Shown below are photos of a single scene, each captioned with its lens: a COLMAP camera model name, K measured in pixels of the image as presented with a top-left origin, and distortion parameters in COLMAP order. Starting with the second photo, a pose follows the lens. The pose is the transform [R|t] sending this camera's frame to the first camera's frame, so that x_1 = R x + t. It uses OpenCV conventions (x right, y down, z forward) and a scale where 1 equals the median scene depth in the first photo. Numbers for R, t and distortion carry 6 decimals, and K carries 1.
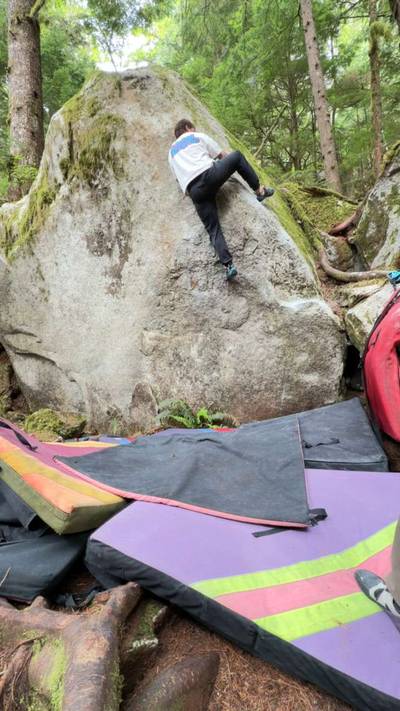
lens RADIAL K [[308.4, 0, 200.4], [0, 308.4, 355.2], [0, 0, 1]] dist [0.004201, 0.000428]
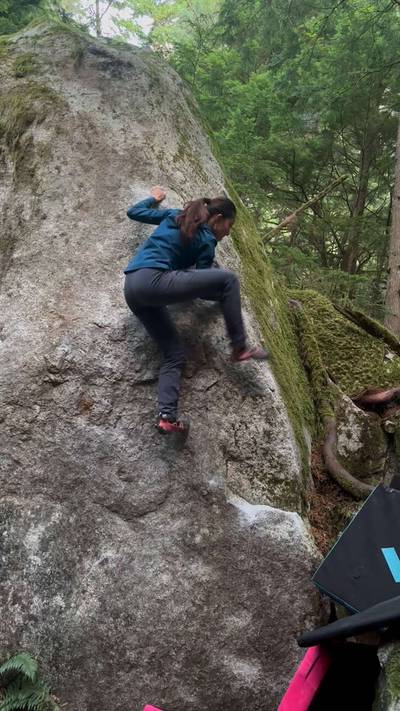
lens RADIAL K [[651.6, 0, 196.7], [0, 651.6, 358.4], [0, 0, 1]] dist [0.126227, -0.255738]
pose [[0.935616, 0.340112, 0.094585, 0.024504], [-0.294594, 0.899857, -0.321670, -0.007423], [-0.194517, 0.273095, 0.942116, -0.080925]]
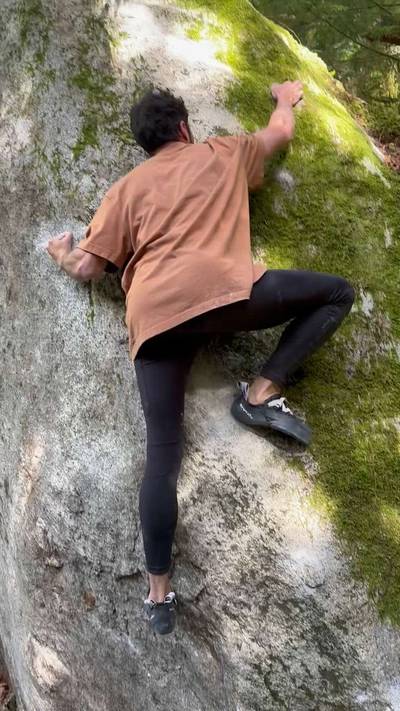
lens RADIAL K [[597.1, 0, 200.4], [0, 597.1, 355.2], [0, 0, 1]] dist [0.145286, -0.250891]
pose [[0.857667, 0.068500, -0.509623, 0.409907], [-0.025943, 0.995589, 0.090159, -0.558951], [0.513551, -0.064105, 0.855661, 0.477570]]
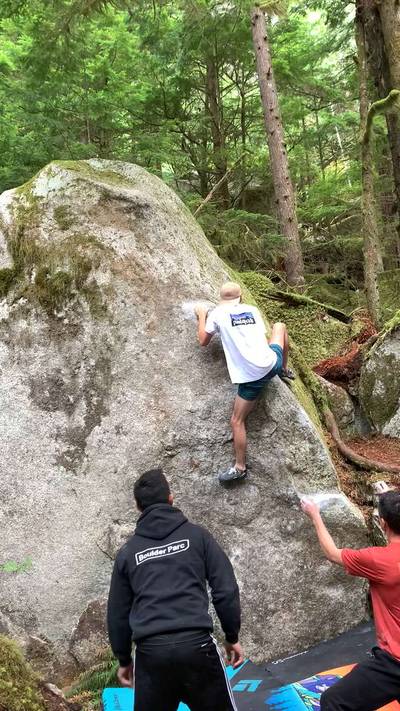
lens RADIAL K [[613.4, 0, 206.9], [0, 613.4, 355.4], [0, 0, 1]] dist [0.155754, -0.383702]
pose [[0.943447, 0.077536, 0.322330, -0.496912], [-0.020815, 0.984202, -0.175823, -0.225779], [-0.330870, 0.159170, 0.930156, -0.477128]]
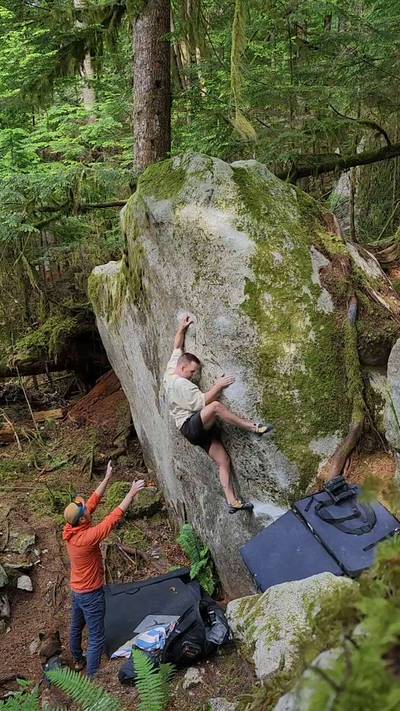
lens RADIAL K [[613.4, 0, 206.9], [0, 613.4, 355.4], [0, 0, 1]] dist [0.155754, -0.383702]
pose [[0.740993, 0.211819, -0.637229, 1.145751], [-0.027588, 0.957748, 0.286281, -1.016278], [0.670945, -0.194553, 0.715529, -0.292880]]
